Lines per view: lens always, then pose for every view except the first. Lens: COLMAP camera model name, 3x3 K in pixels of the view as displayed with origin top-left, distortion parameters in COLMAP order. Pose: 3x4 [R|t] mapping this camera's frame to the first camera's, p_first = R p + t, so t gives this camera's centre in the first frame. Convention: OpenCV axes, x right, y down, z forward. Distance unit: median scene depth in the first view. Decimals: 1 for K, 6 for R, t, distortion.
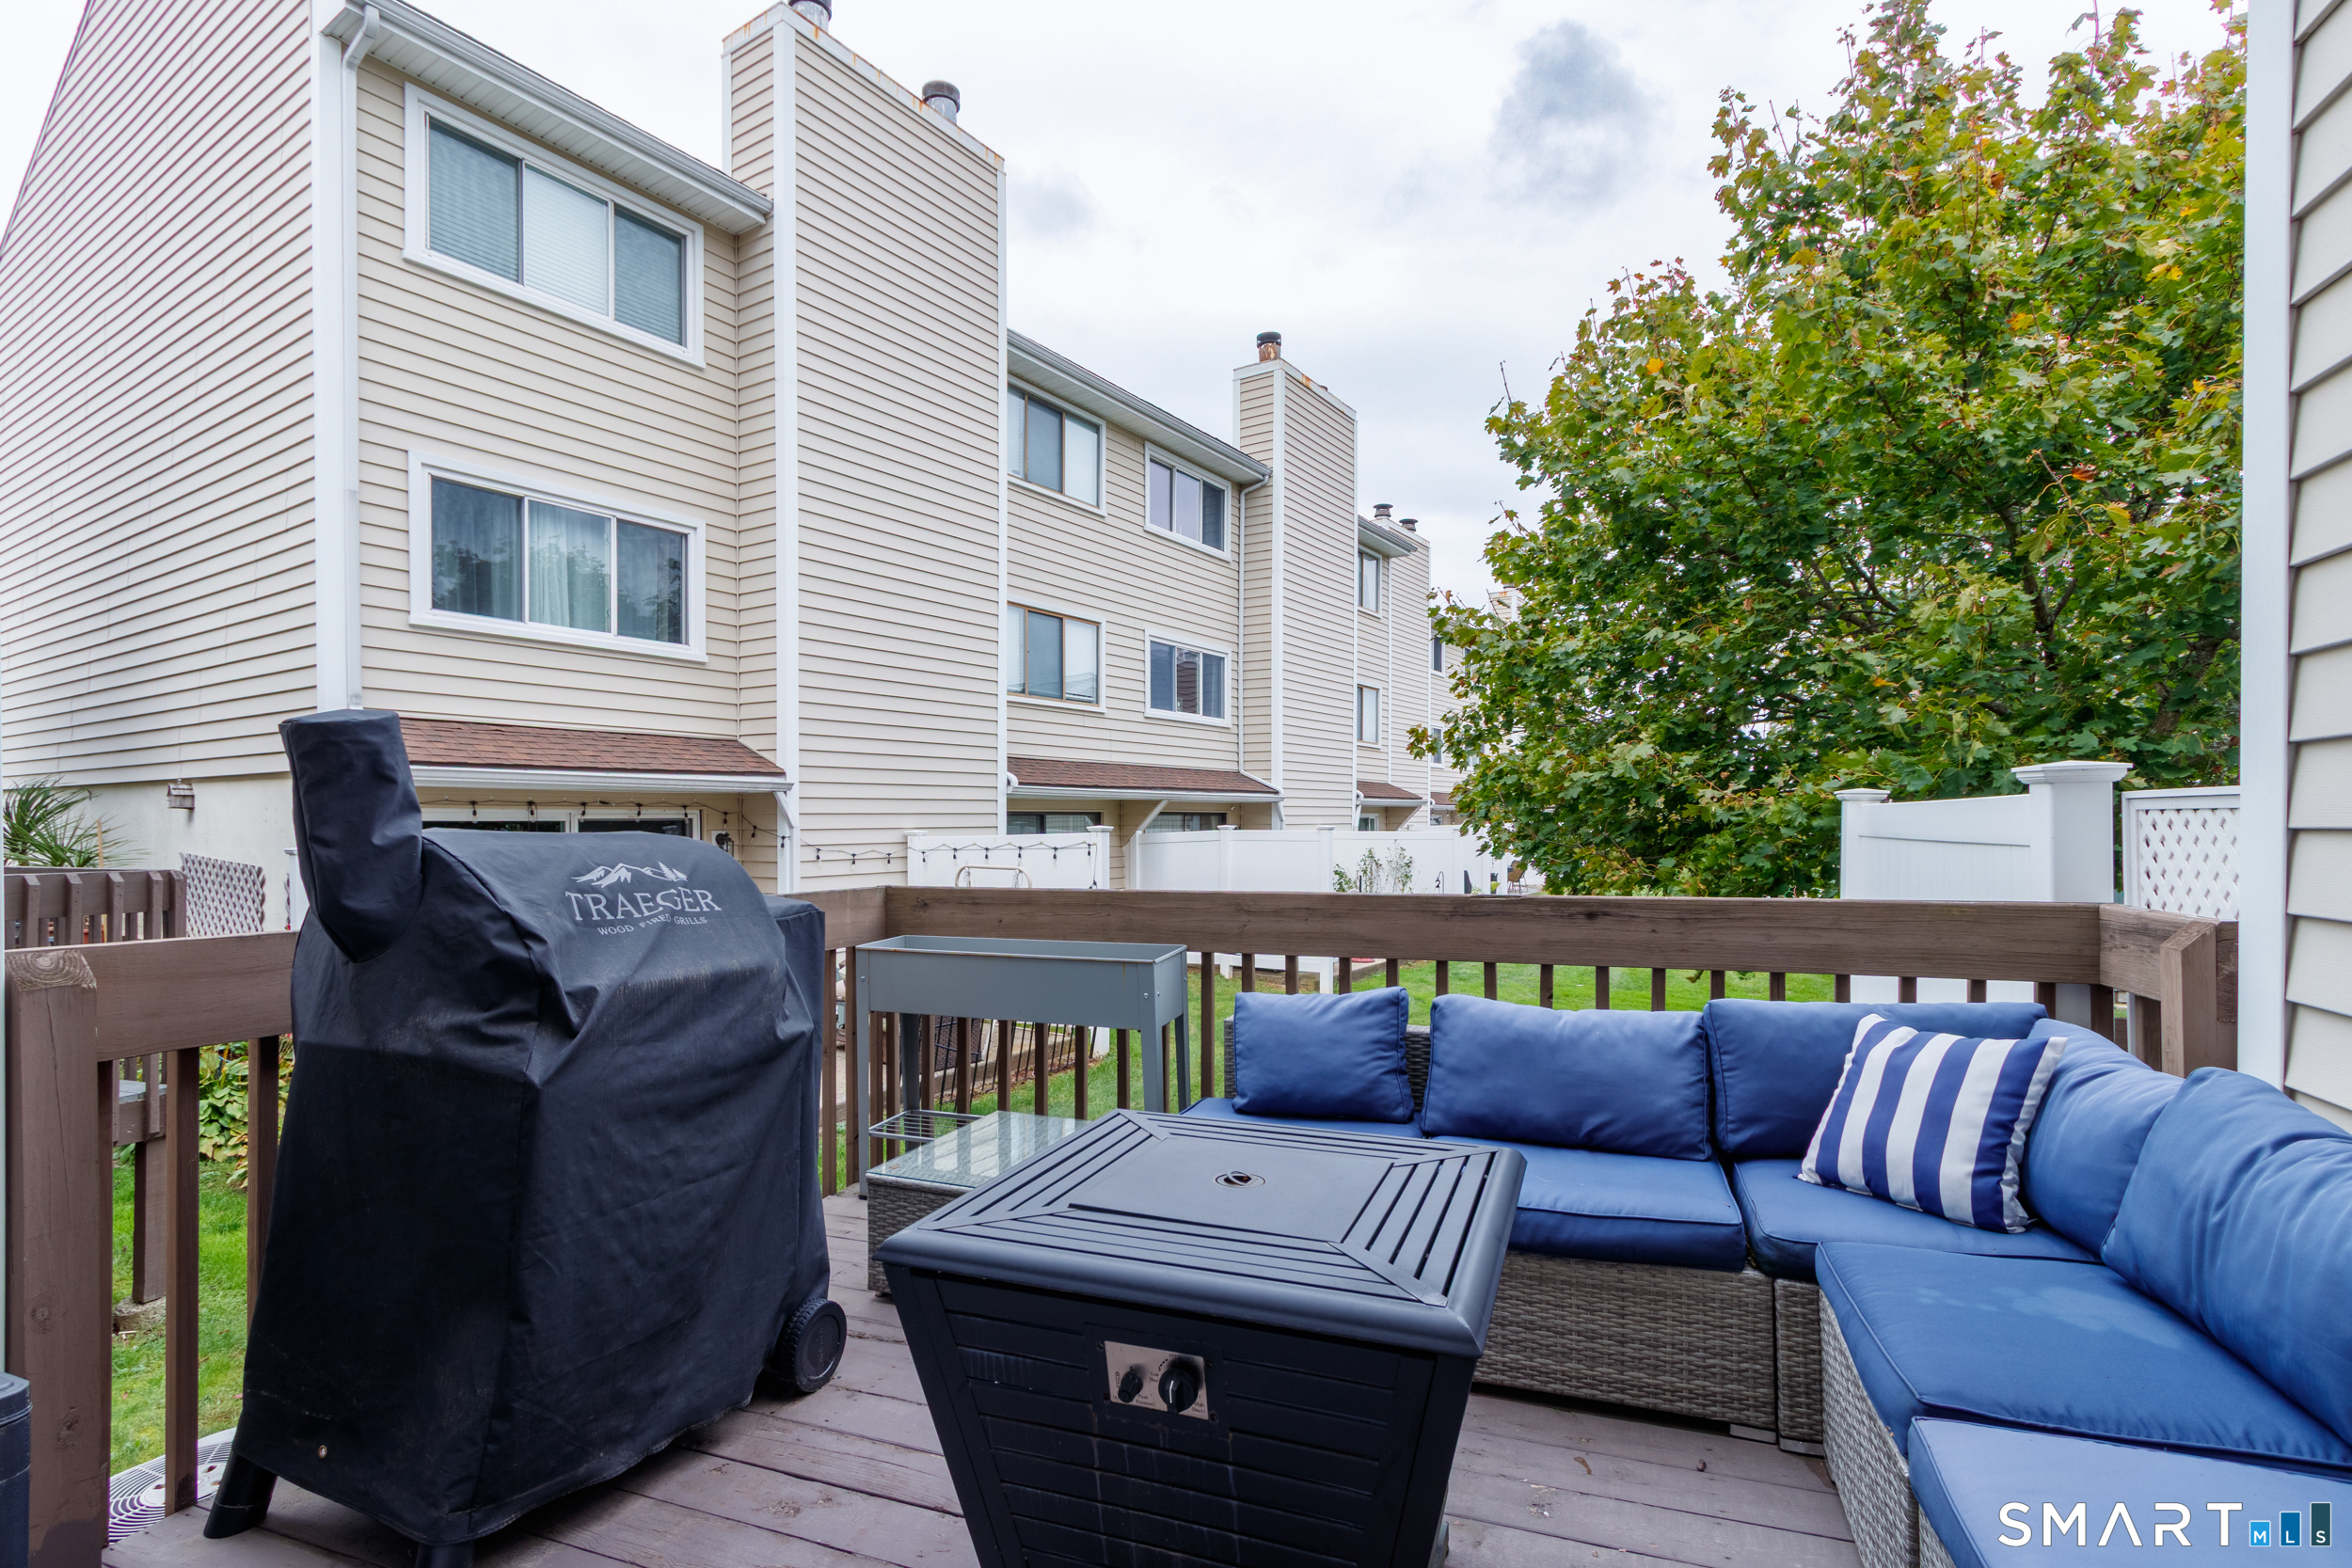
lens RADIAL K [[1129.9, 0, 1180.7], [0, 1129.9, 824.7], [0, 0, 1]] dist [0.009719, -0.004824]
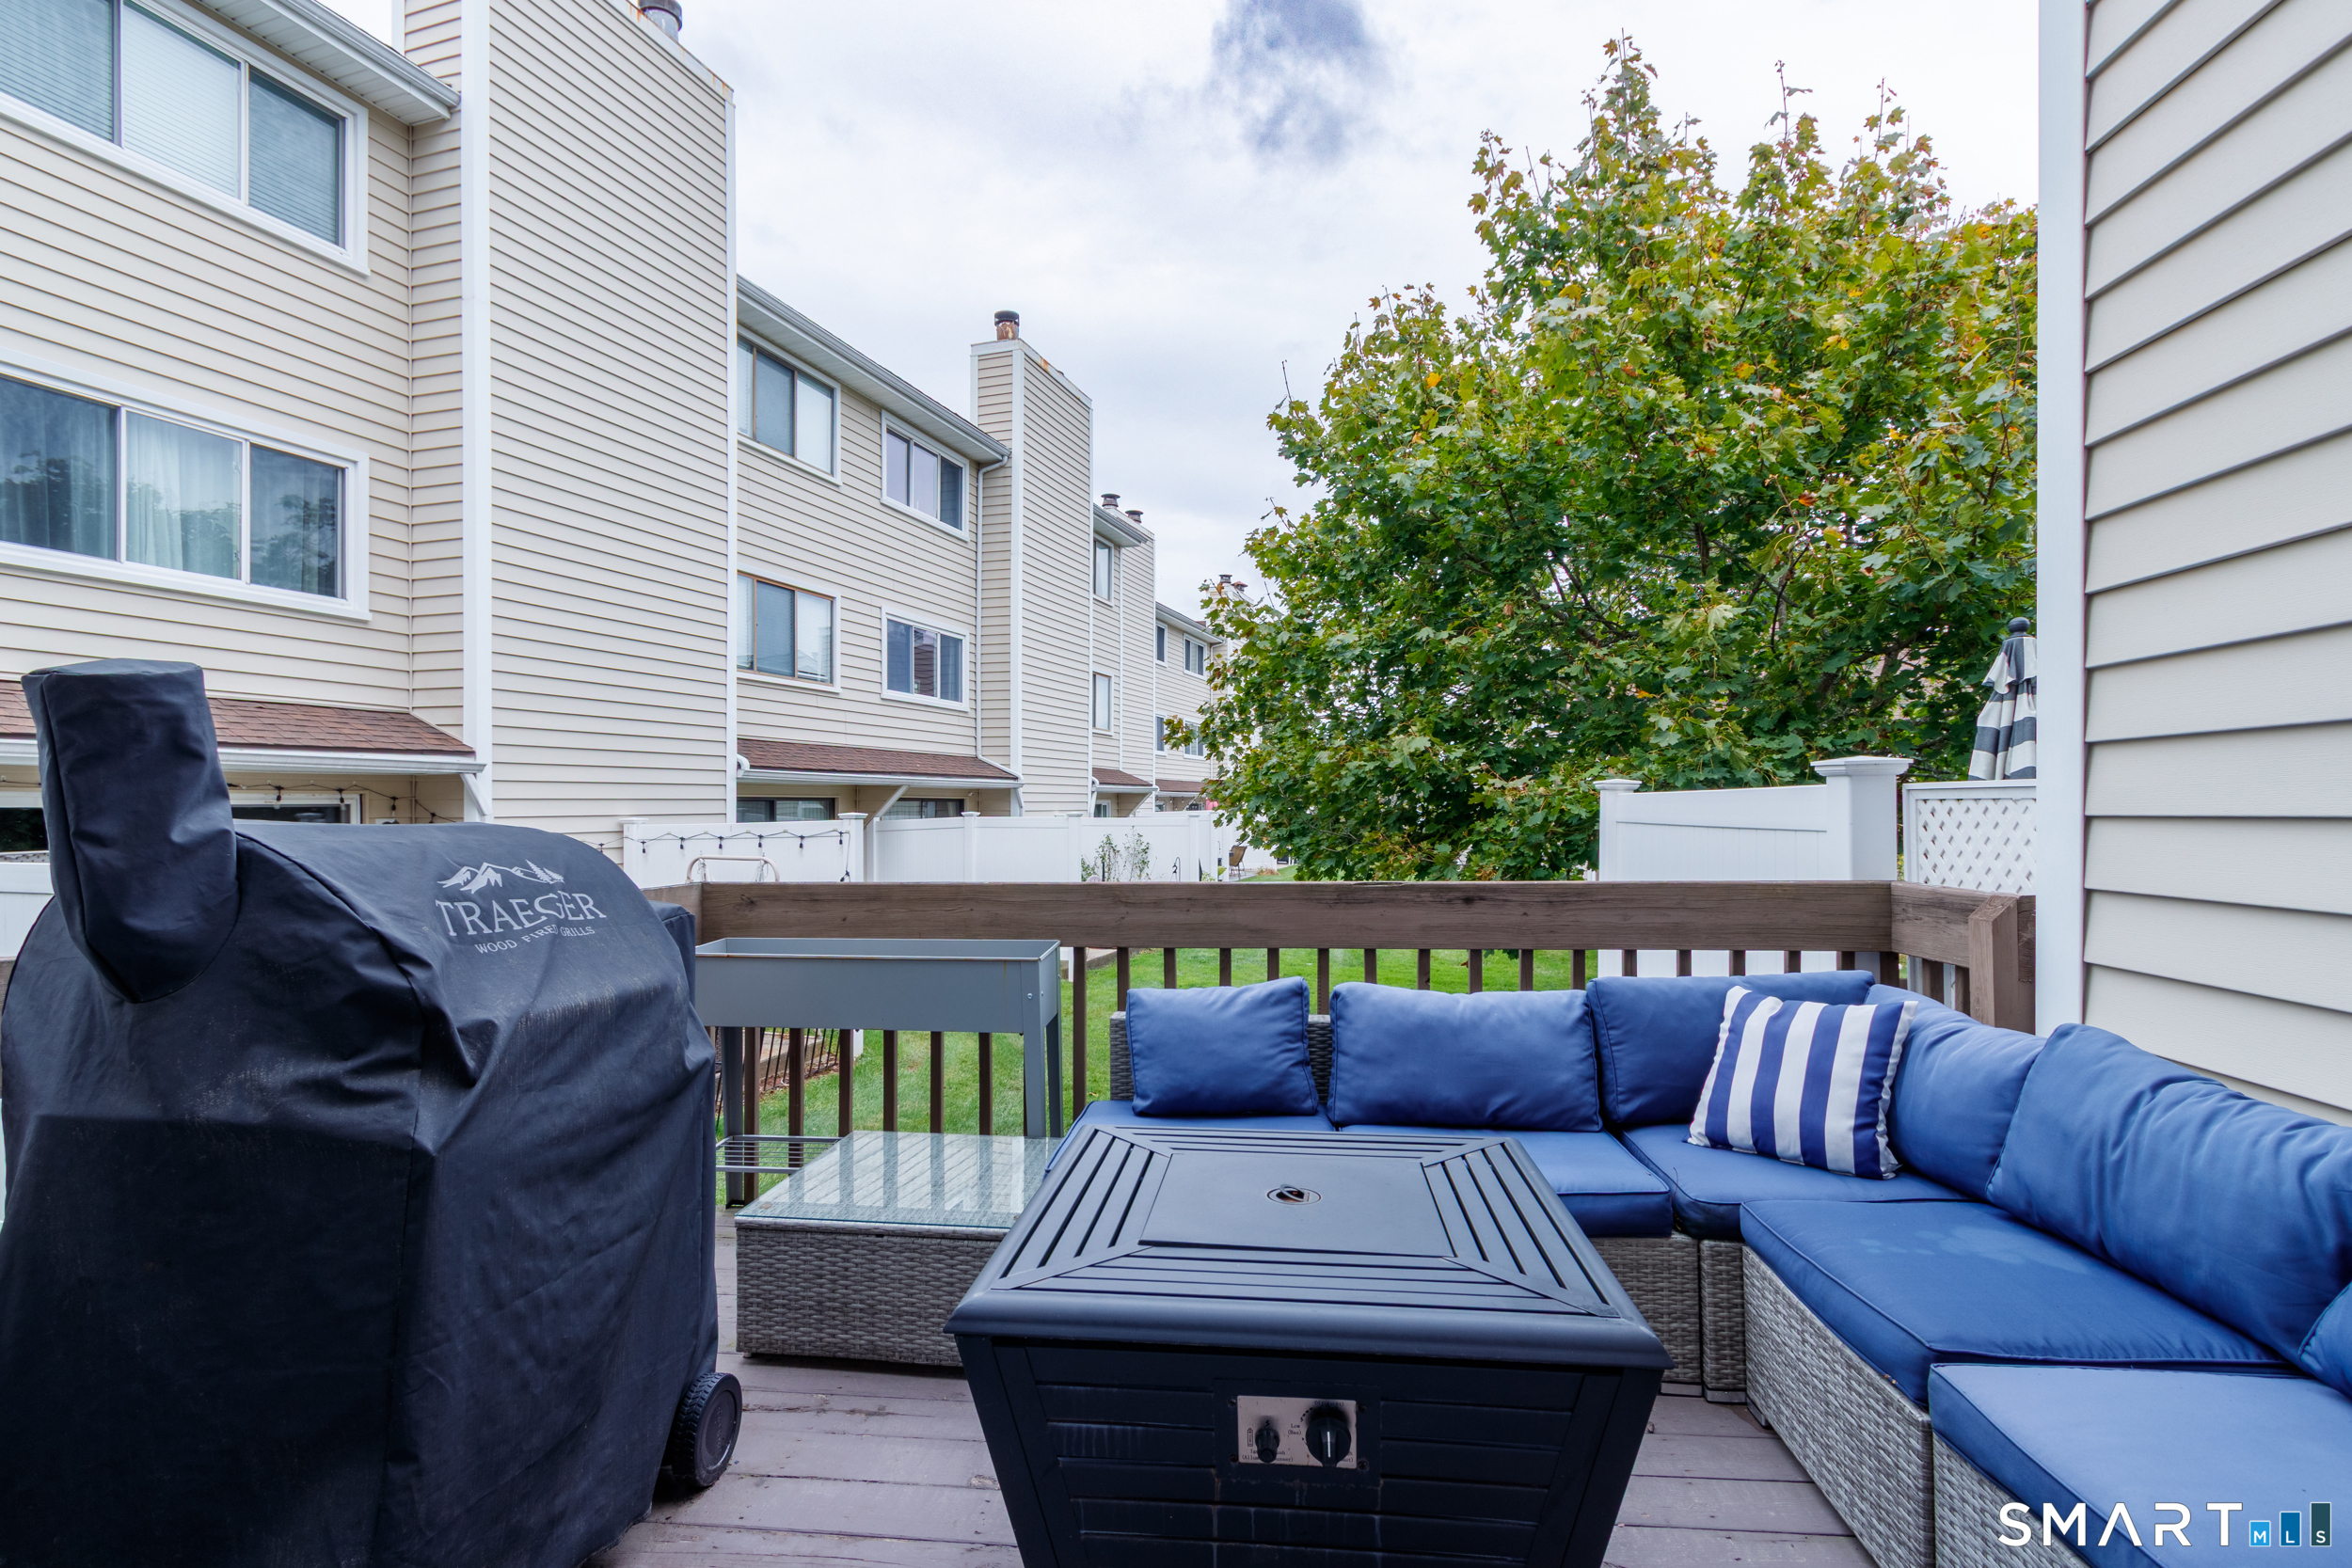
lens RADIAL K [[1129.9, 0, 1181.6], [0, 1129.9, 804.6], [0, 0, 1]] dist [0.009719, -0.004824]
pose [[0.966606, 0.001017, 0.256264, -0.158471], [0.000452, 0.999984, -0.005673, -0.001460], [-0.256266, 0.005600, 0.966590, 0.069809]]
